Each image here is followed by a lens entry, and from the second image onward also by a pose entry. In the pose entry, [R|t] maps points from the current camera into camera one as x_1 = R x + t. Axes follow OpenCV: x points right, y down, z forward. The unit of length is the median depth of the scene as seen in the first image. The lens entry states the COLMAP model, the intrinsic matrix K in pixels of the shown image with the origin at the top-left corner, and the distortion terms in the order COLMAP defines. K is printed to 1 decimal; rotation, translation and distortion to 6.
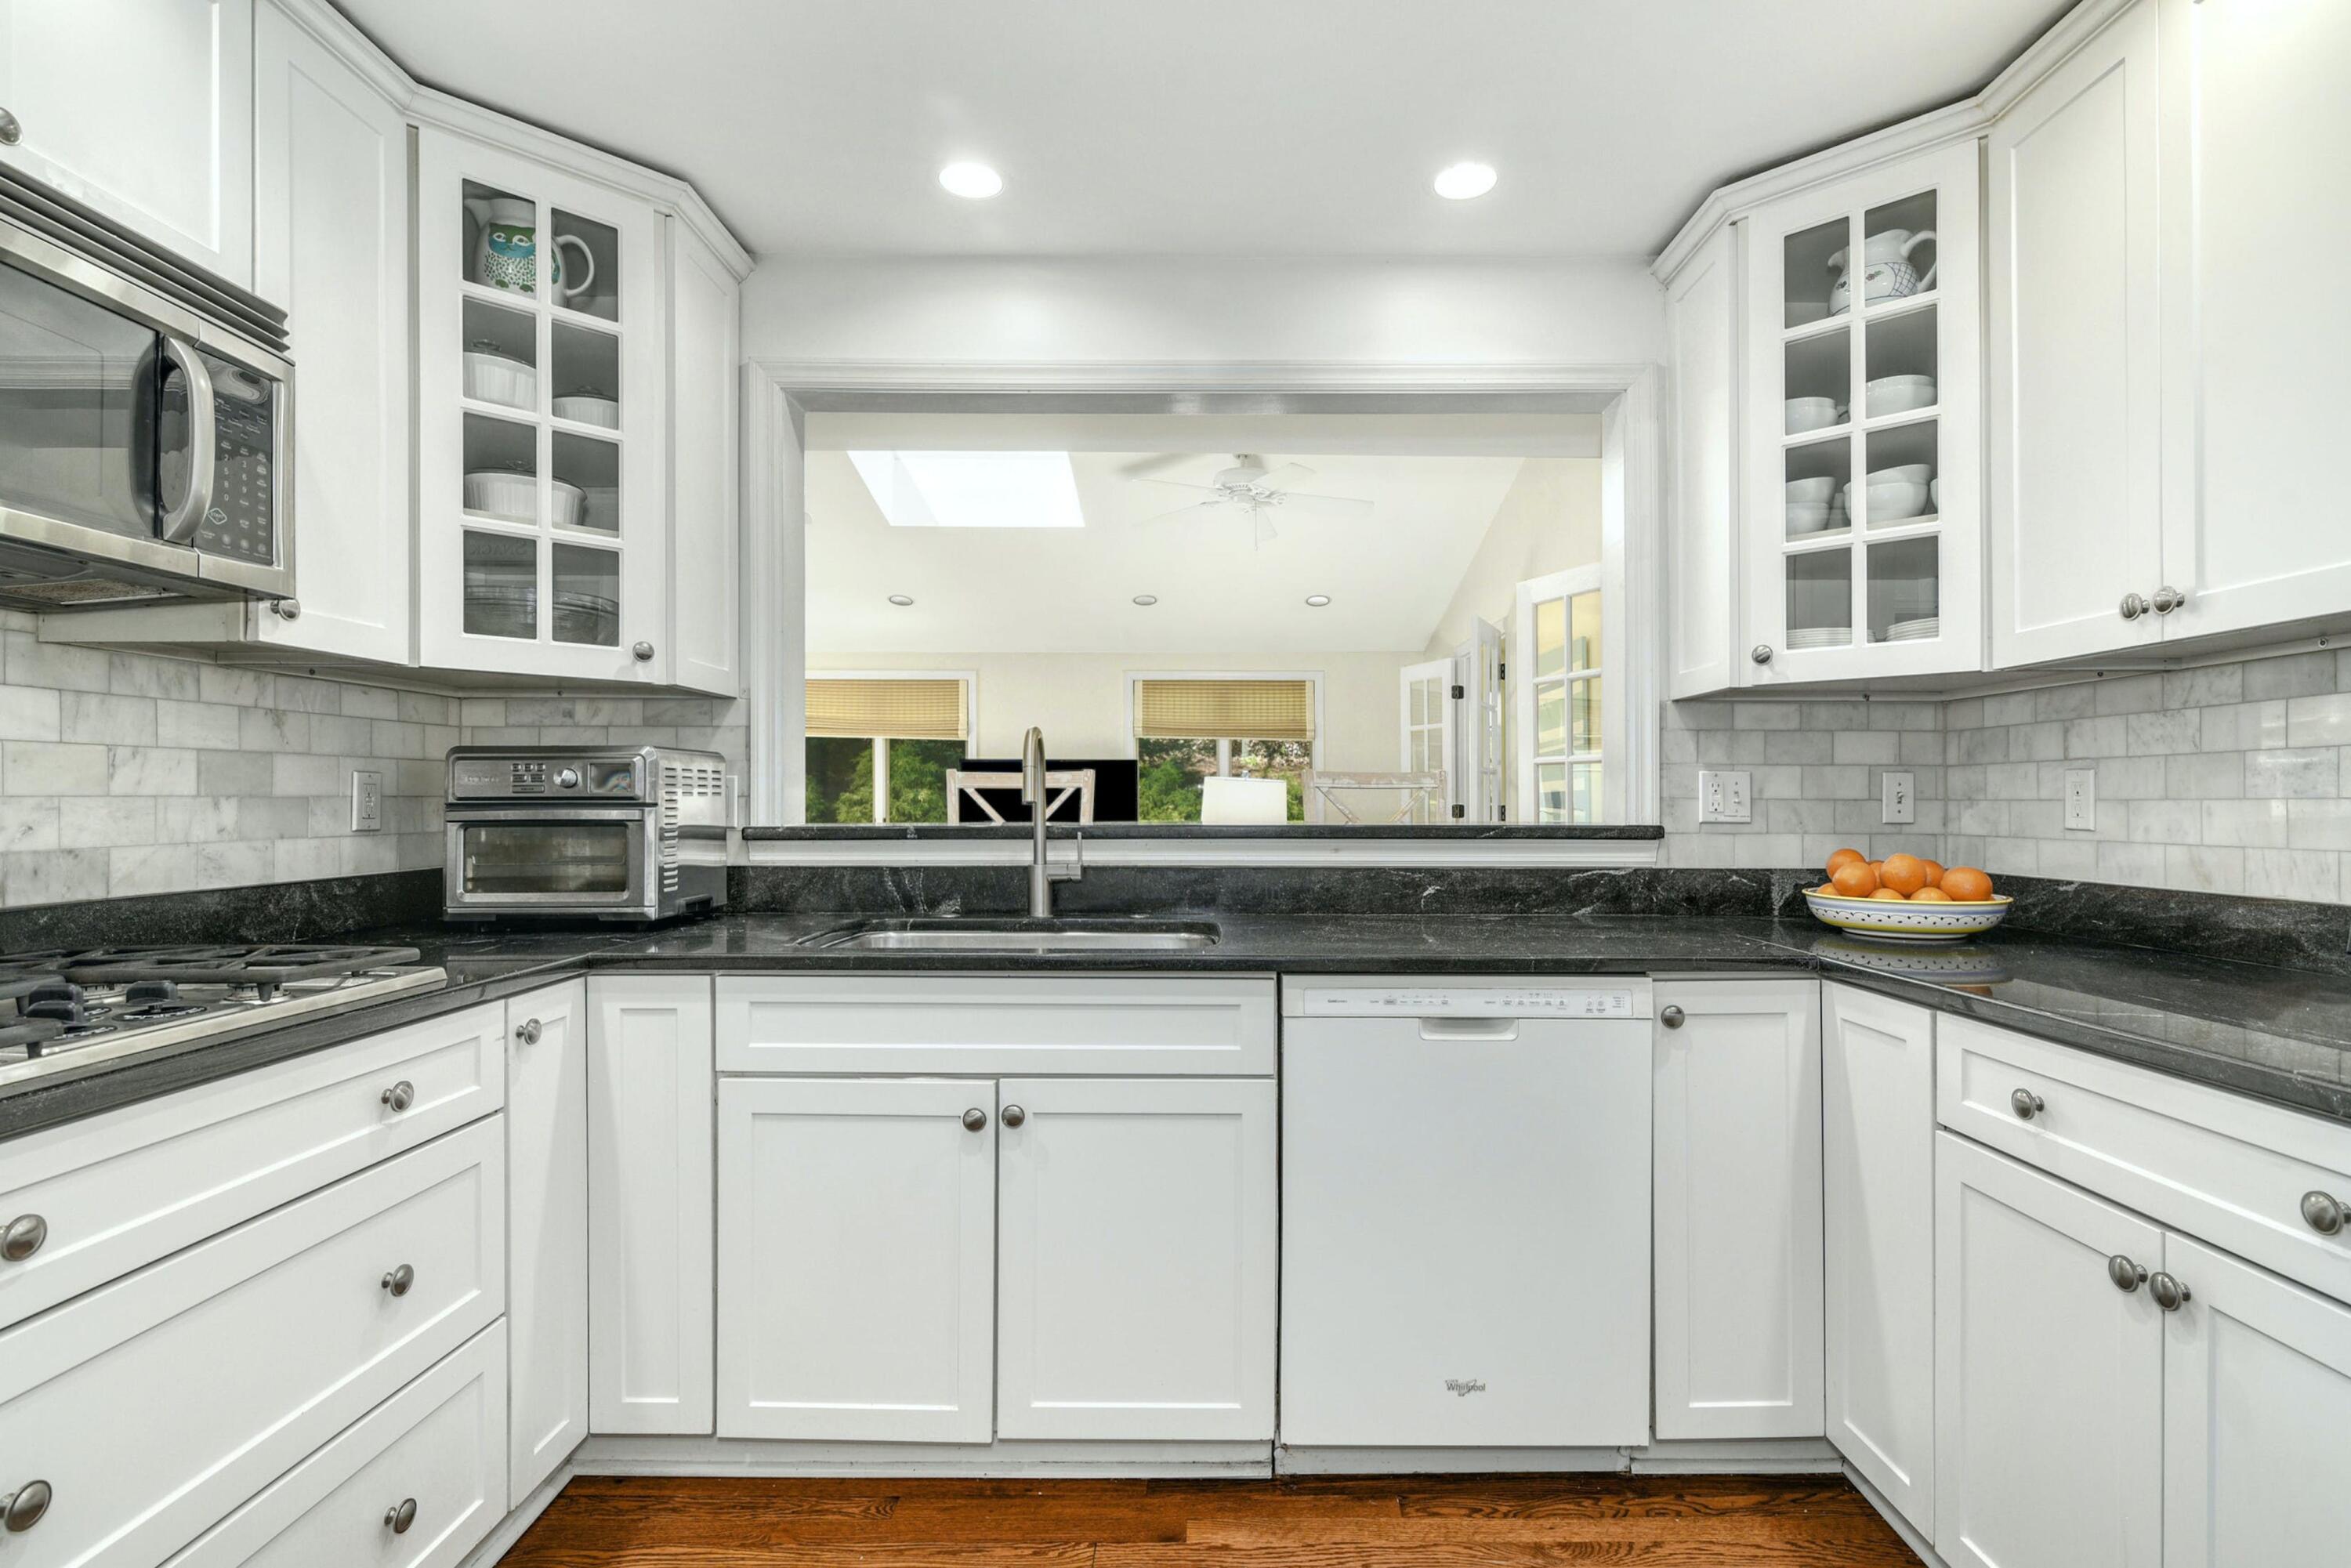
lens RADIAL K [[1139.4, 0, 1203.7], [0, 1139.4, 797.0], [0, 0, 1]] dist [-0.009654, 0.001543]
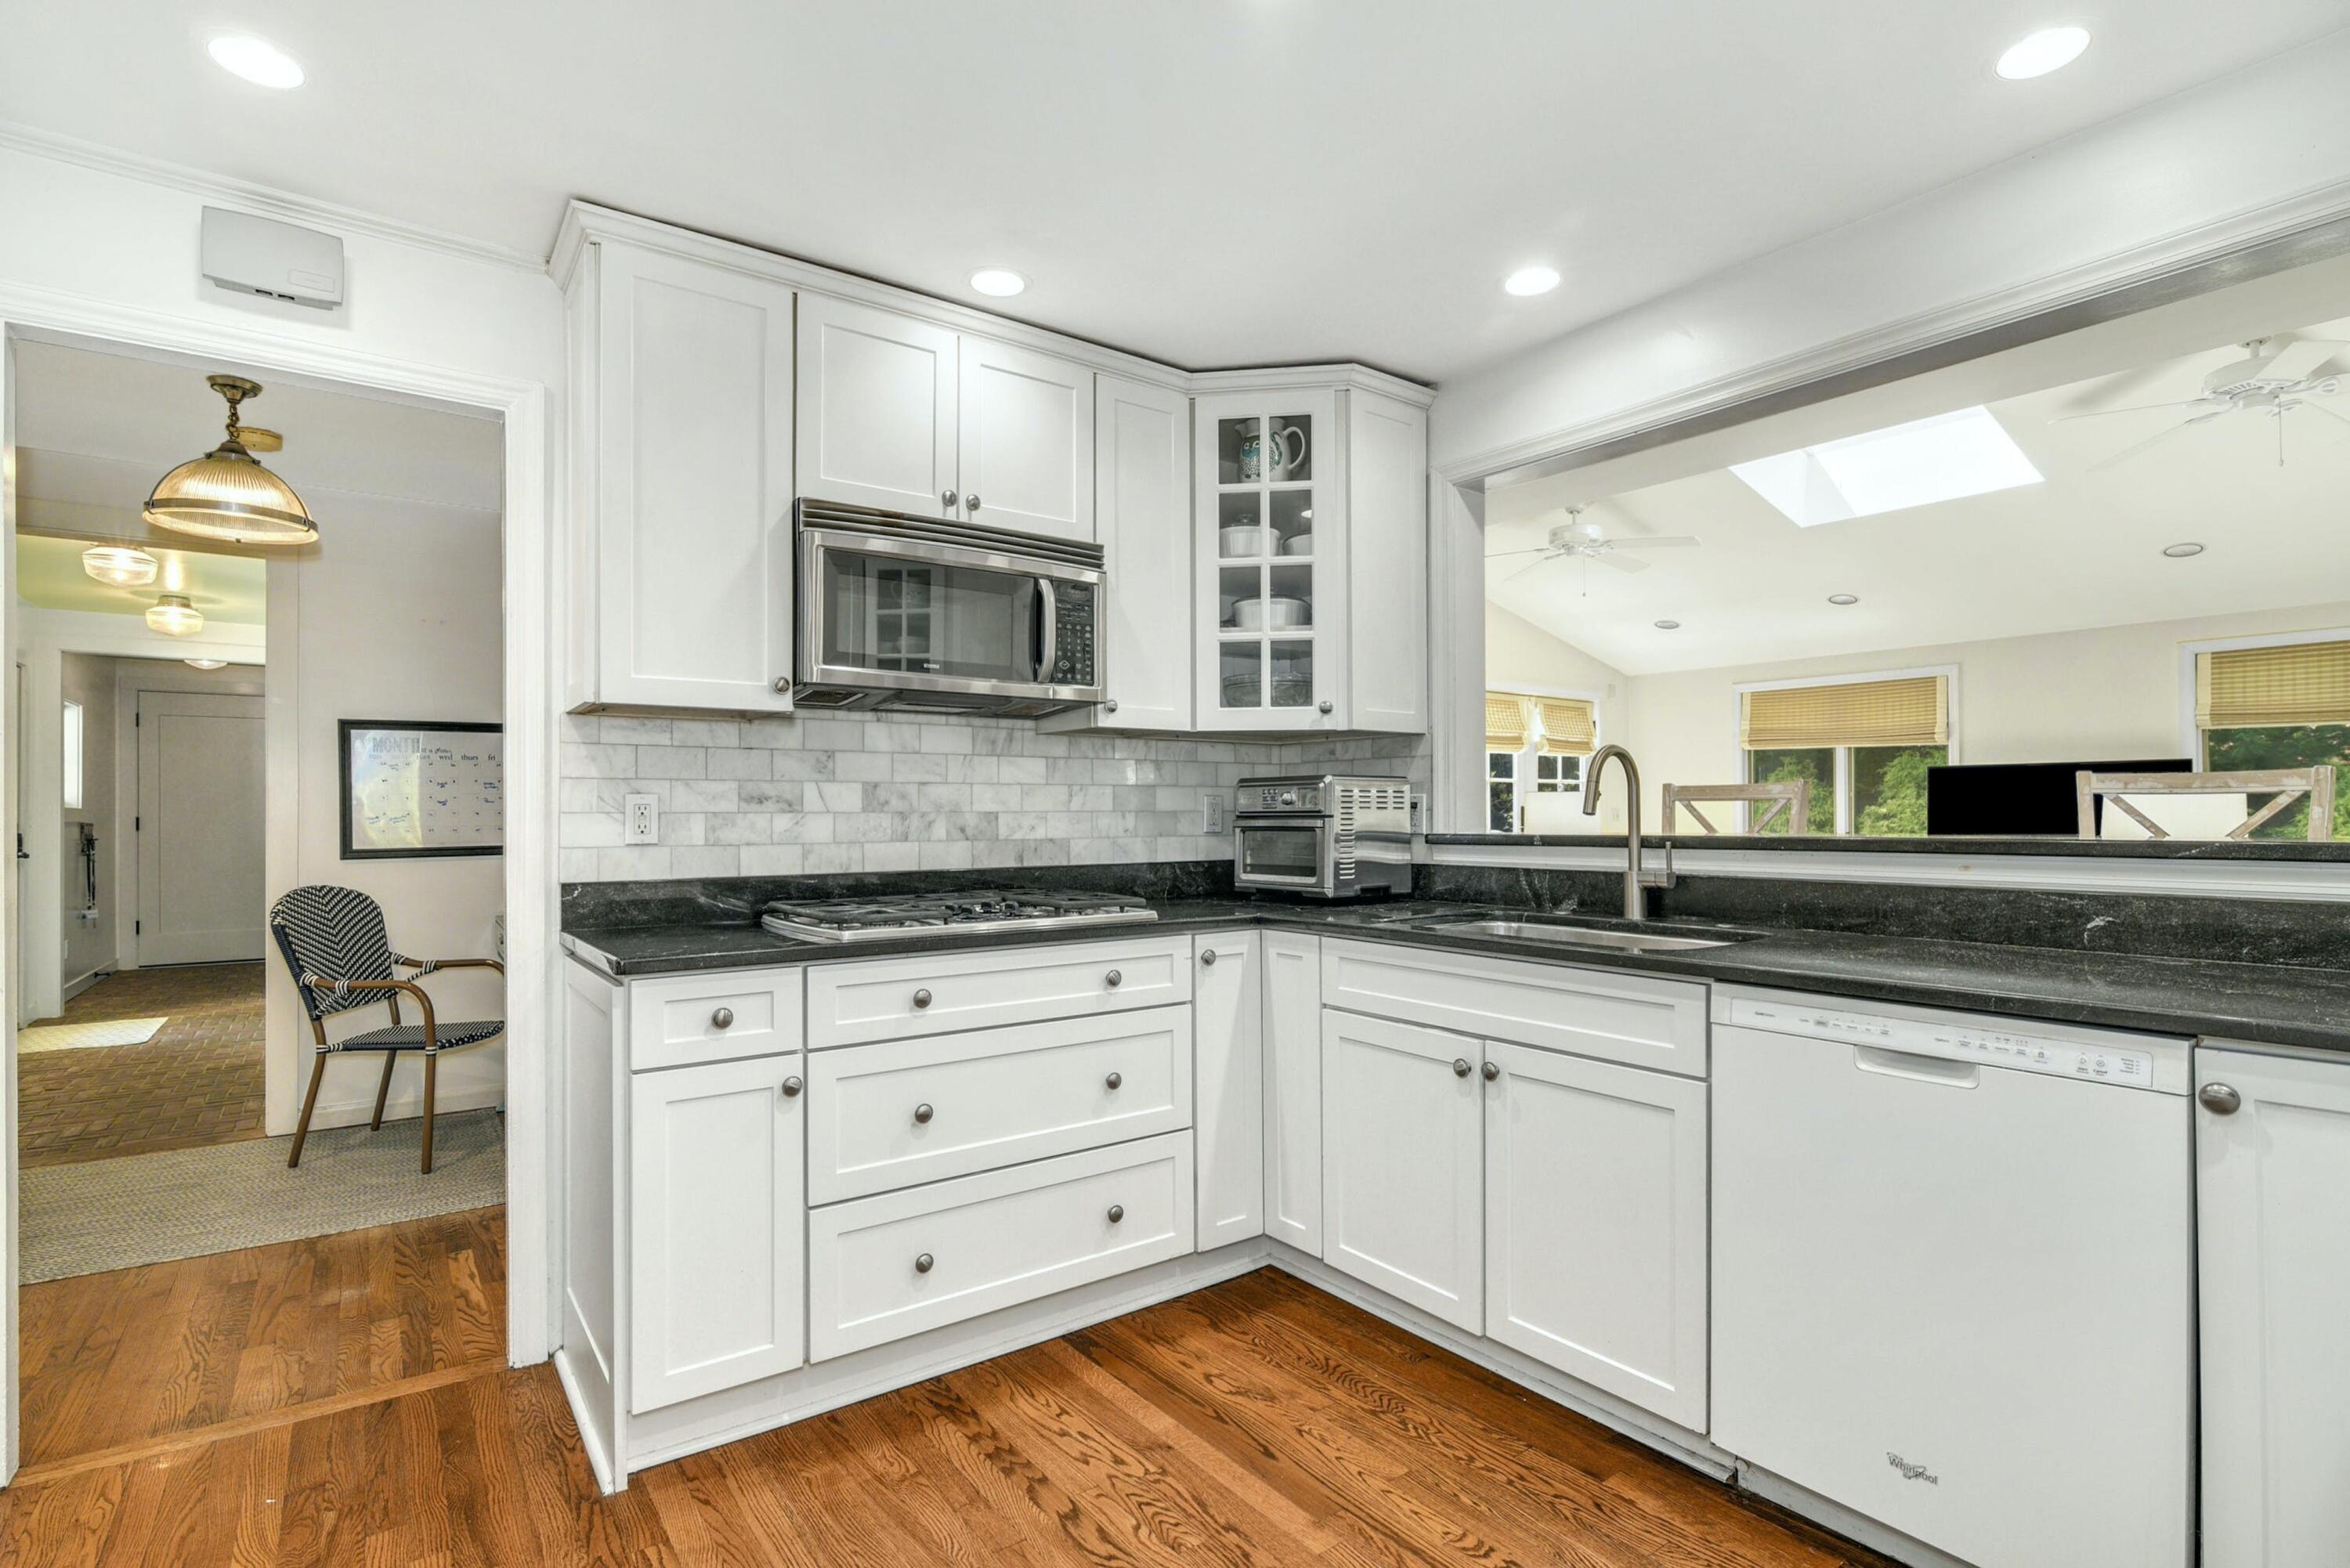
lens RADIAL K [[1138.8, 0, 1163.1], [0, 1138.8, 808.6], [0, 0, 1]] dist [-0.009654, 0.001543]
pose [[0.584584, -0.007318, -0.811301, 0.563411], [0.005104, 0.999973, -0.005342, 0.004204], [0.811317, -0.001018, 0.584605, 0.008103]]
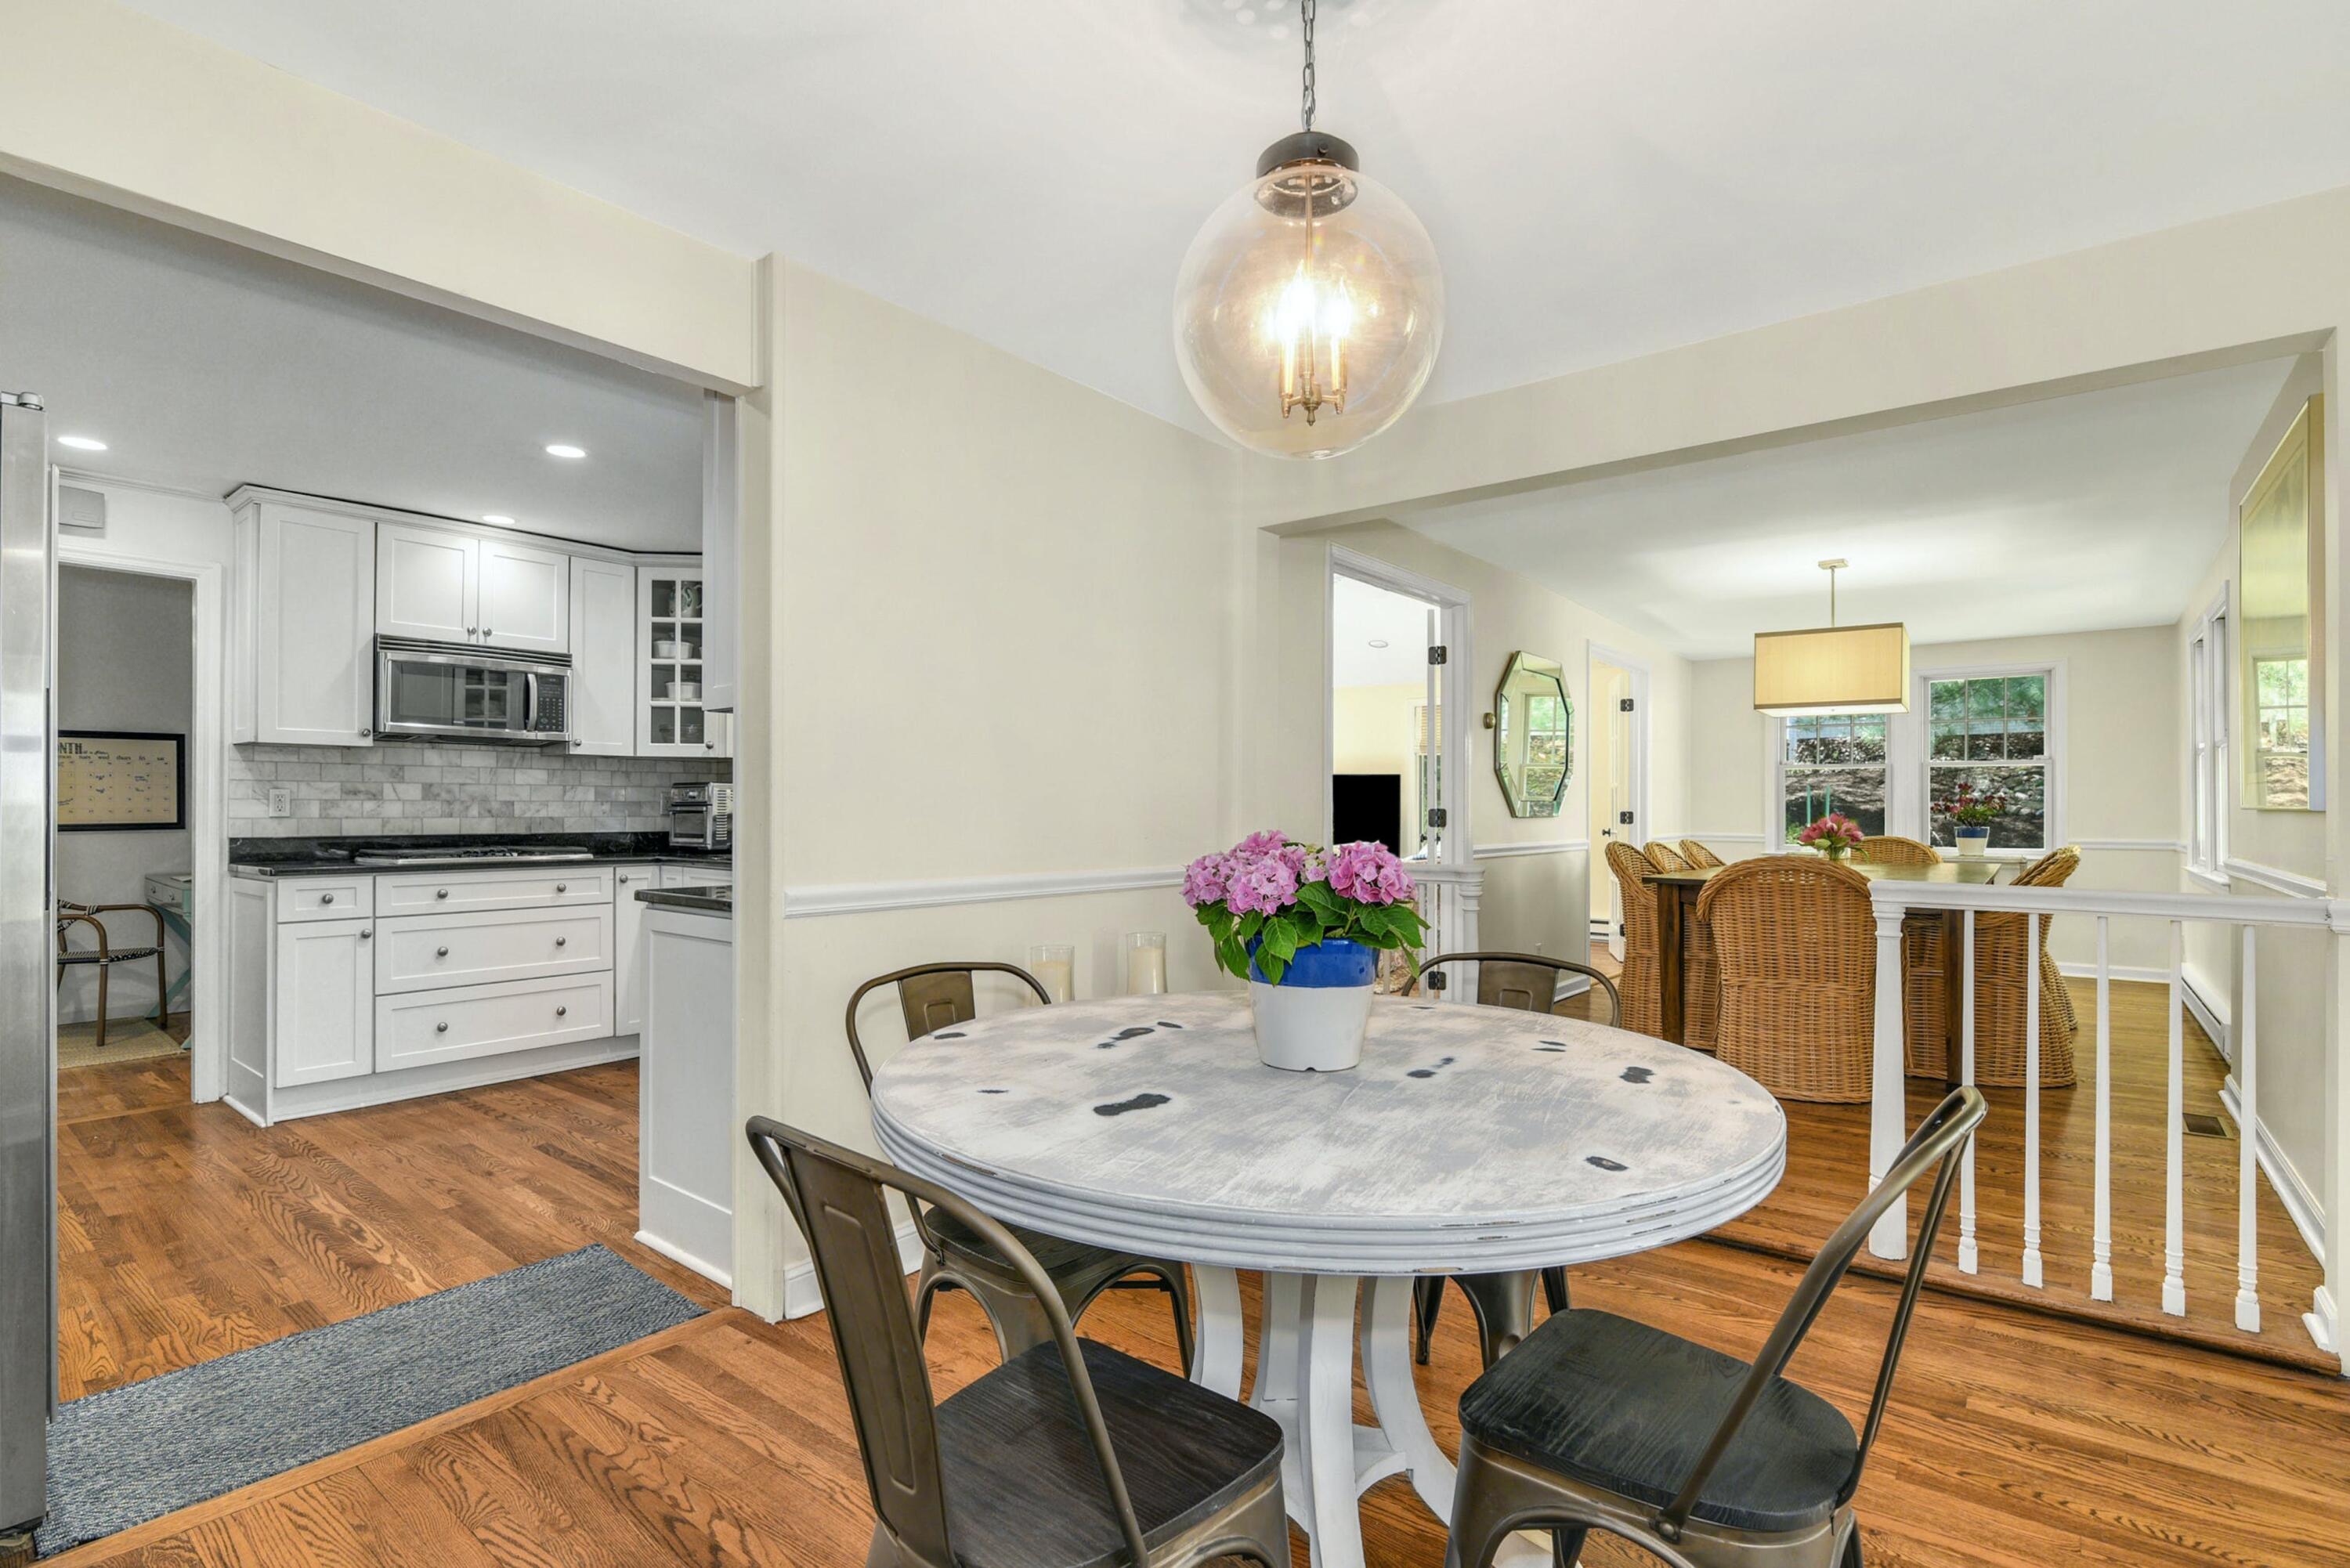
lens RADIAL K [[1138.8, 0, 1146.5], [0, 1138.8, 801.2], [0, 0, 1]] dist [-0.009654, 0.001543]
pose [[0.761368, -0.001295, -0.648319, 2.021636], [-0.002415, 0.999985, -0.004833, 0.009001], [0.648316, 0.005245, 0.761353, -0.332706]]
